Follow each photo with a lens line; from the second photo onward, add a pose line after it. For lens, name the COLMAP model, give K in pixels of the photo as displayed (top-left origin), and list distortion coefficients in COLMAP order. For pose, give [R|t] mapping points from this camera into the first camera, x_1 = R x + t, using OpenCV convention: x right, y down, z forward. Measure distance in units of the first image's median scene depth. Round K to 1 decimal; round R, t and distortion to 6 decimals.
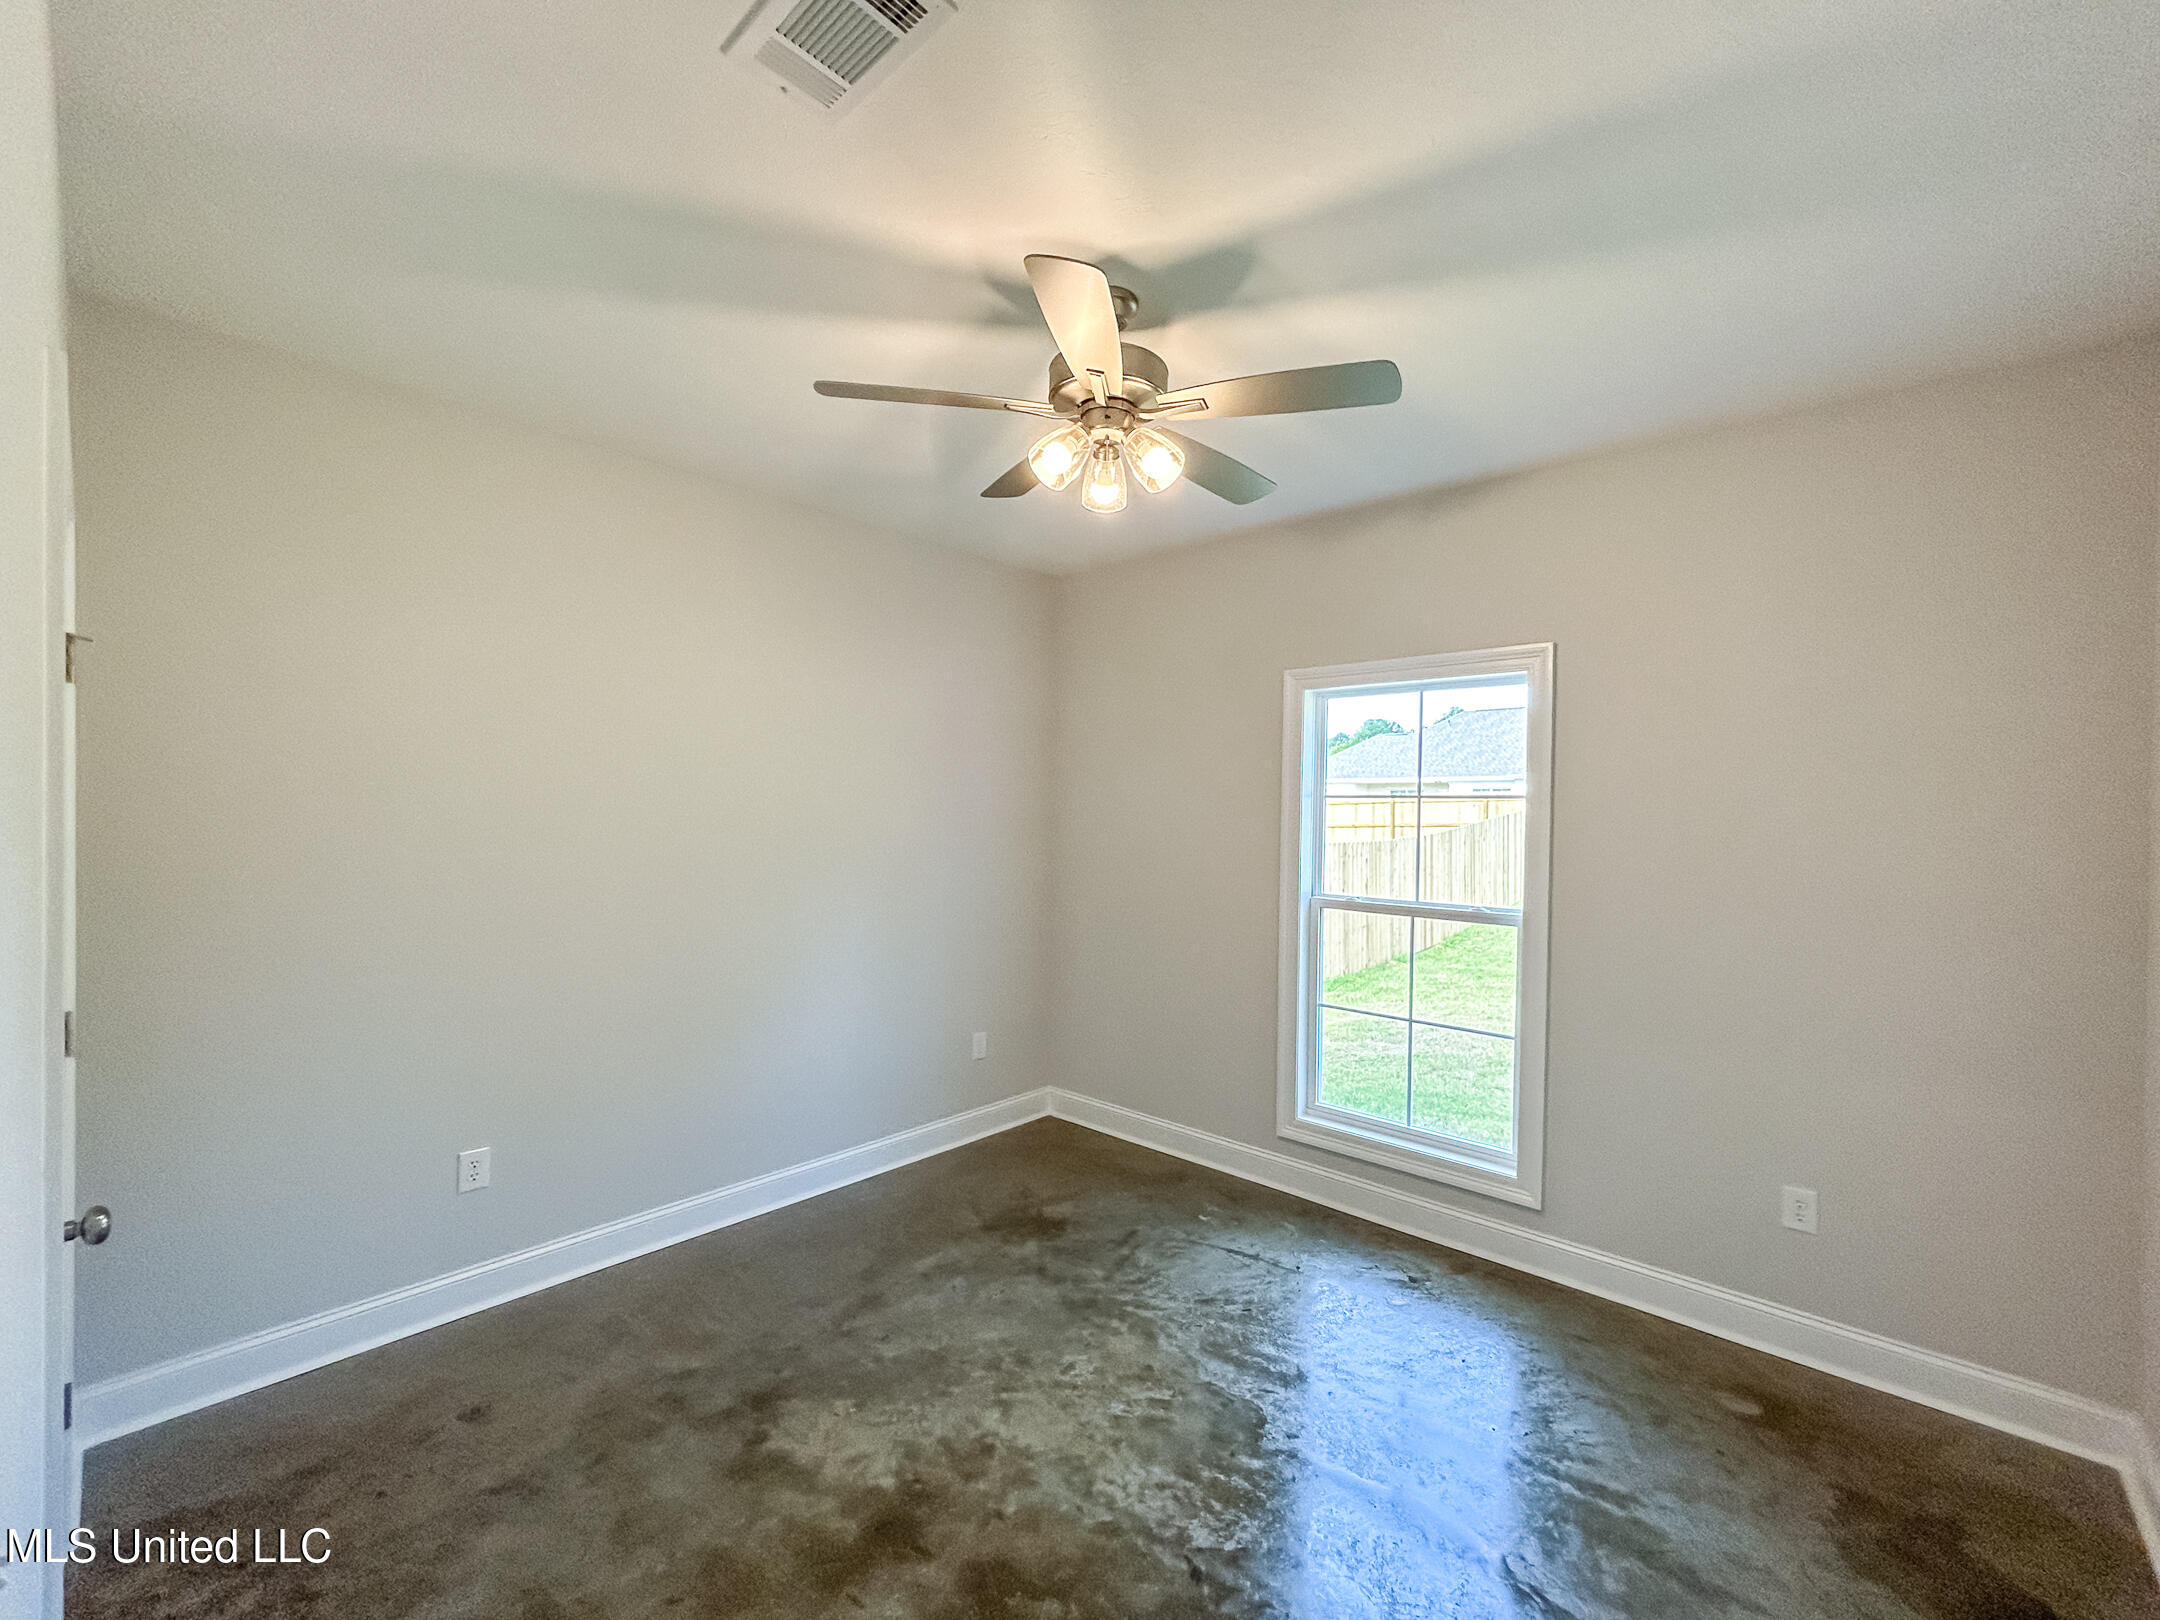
lens RADIAL K [[889.5, 0, 1091.4], [0, 889.5, 821.1], [0, 0, 1]] dist [-0.003114, 0.002588]
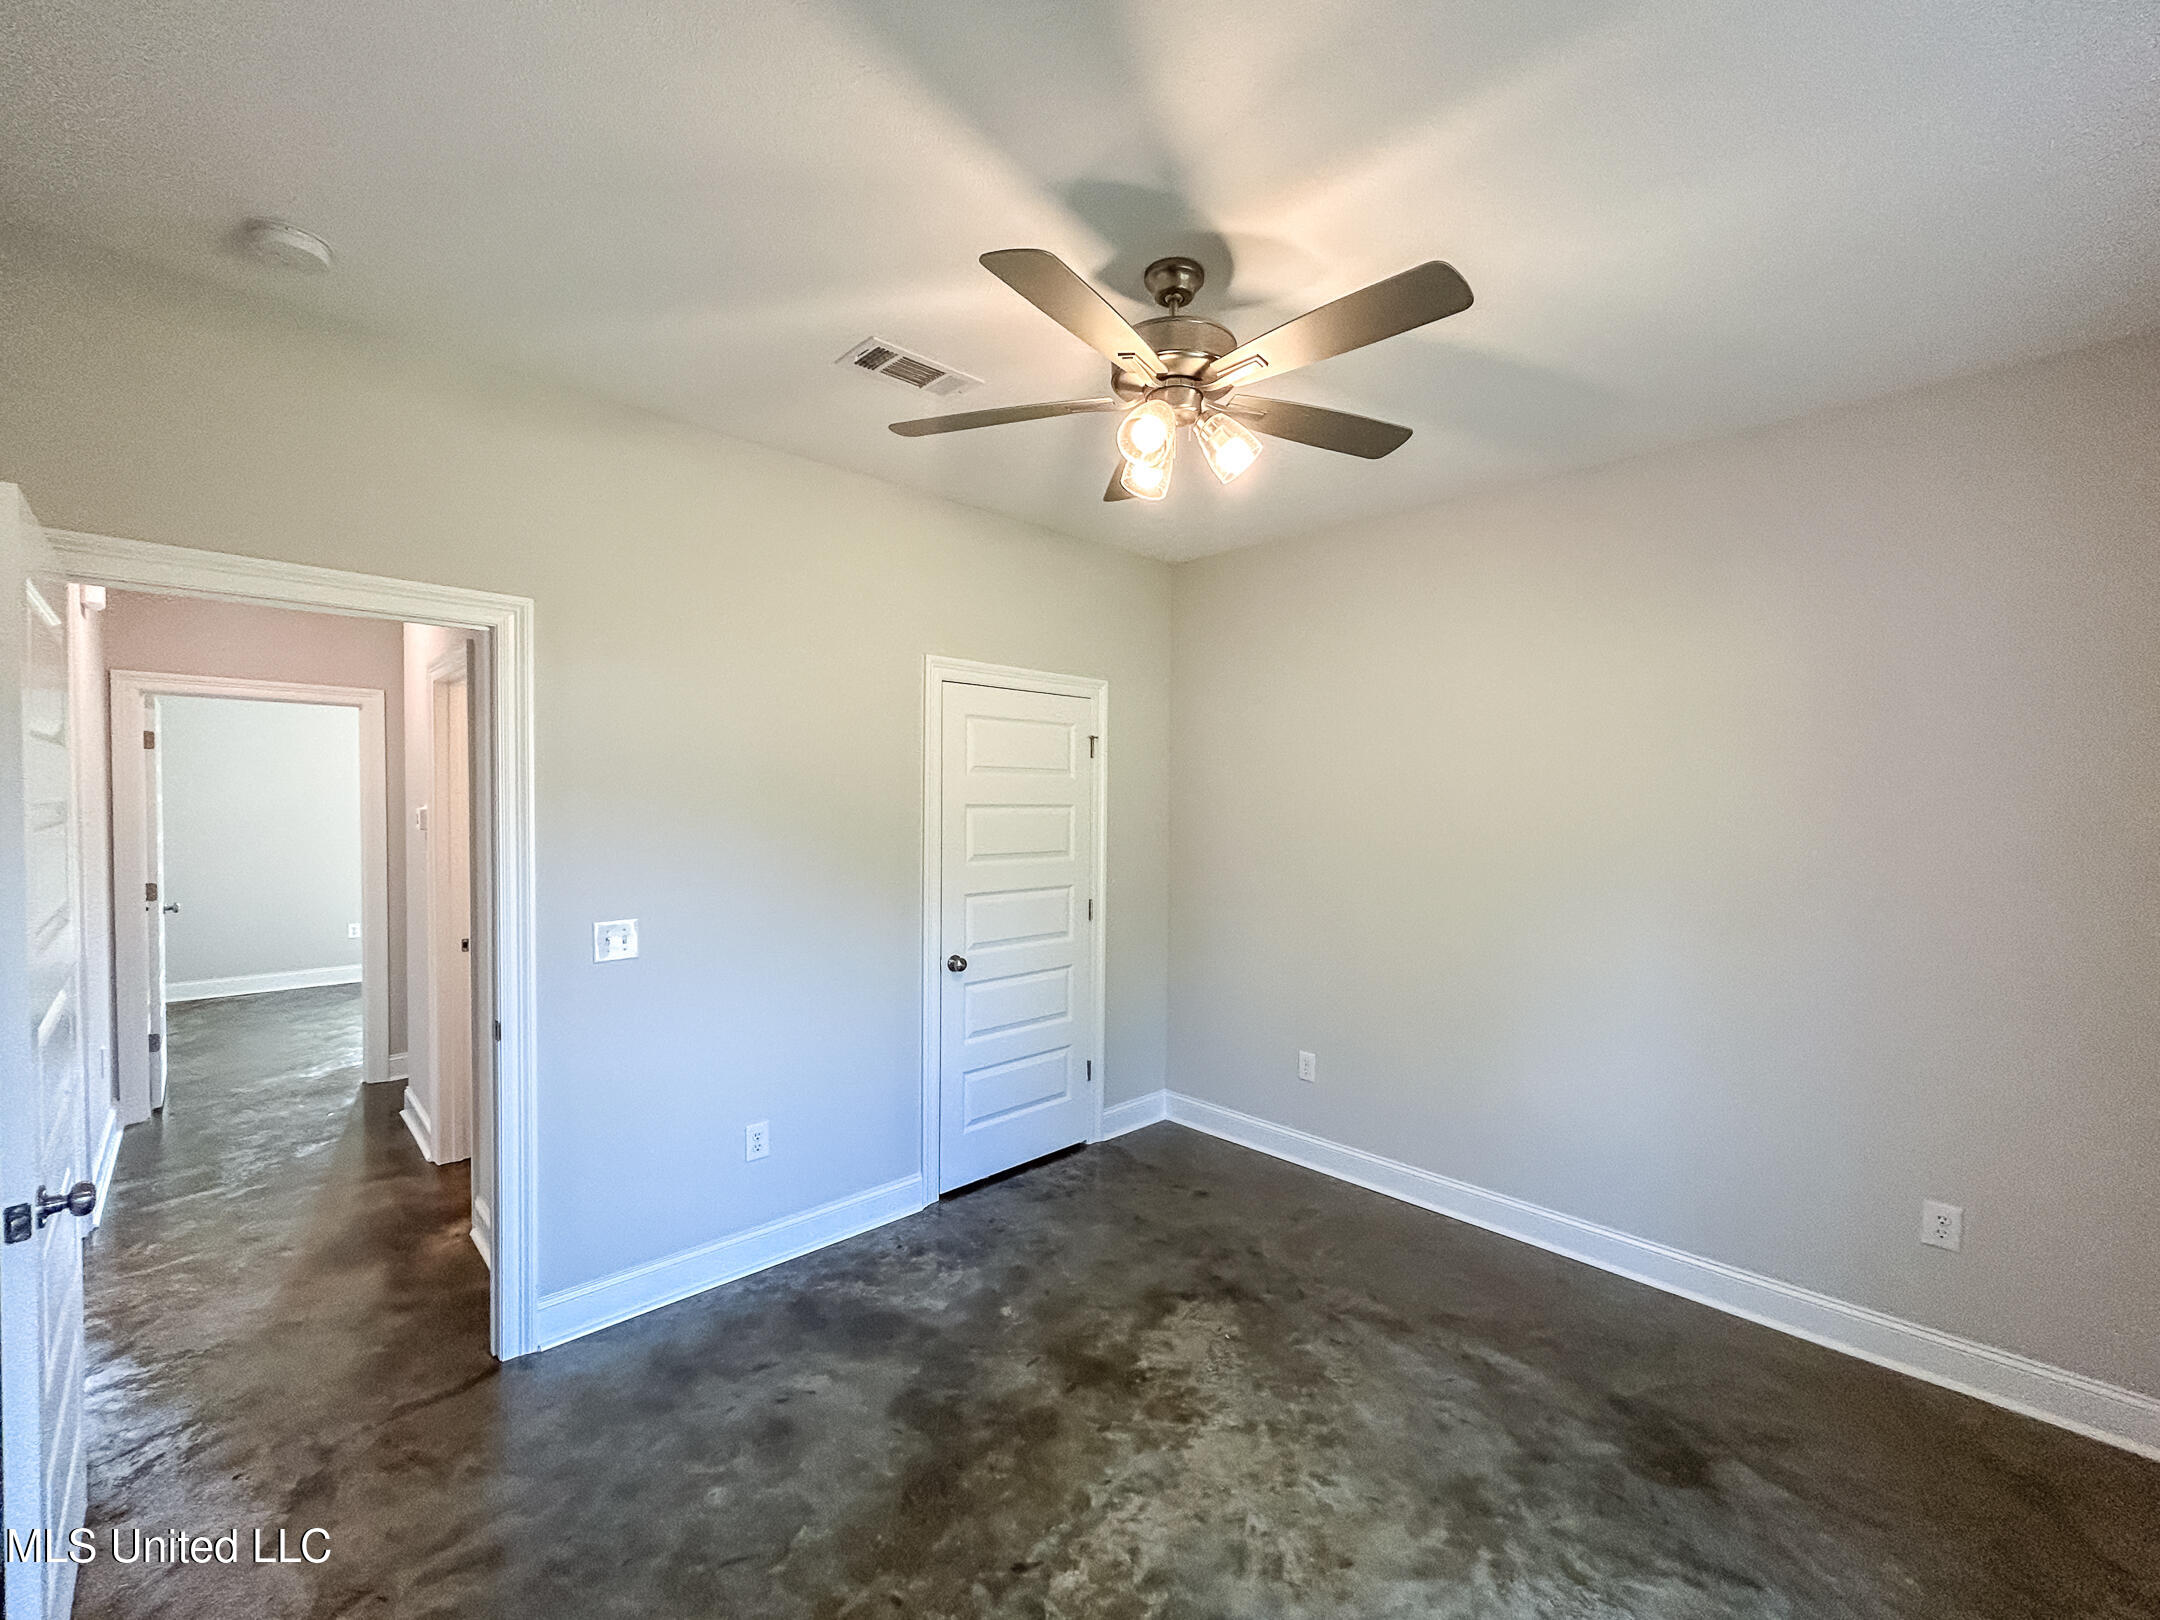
lens RADIAL K [[889.5, 0, 1100.9], [0, 889.5, 808.9], [0, 0, 1]] dist [-0.003114, 0.002588]
pose [[-0.063726, -0.008674, -0.997930, 0.940055], [-0.015493, 0.999850, -0.007701, 0.000326], [0.997847, 0.014970, -0.063851, 0.961658]]
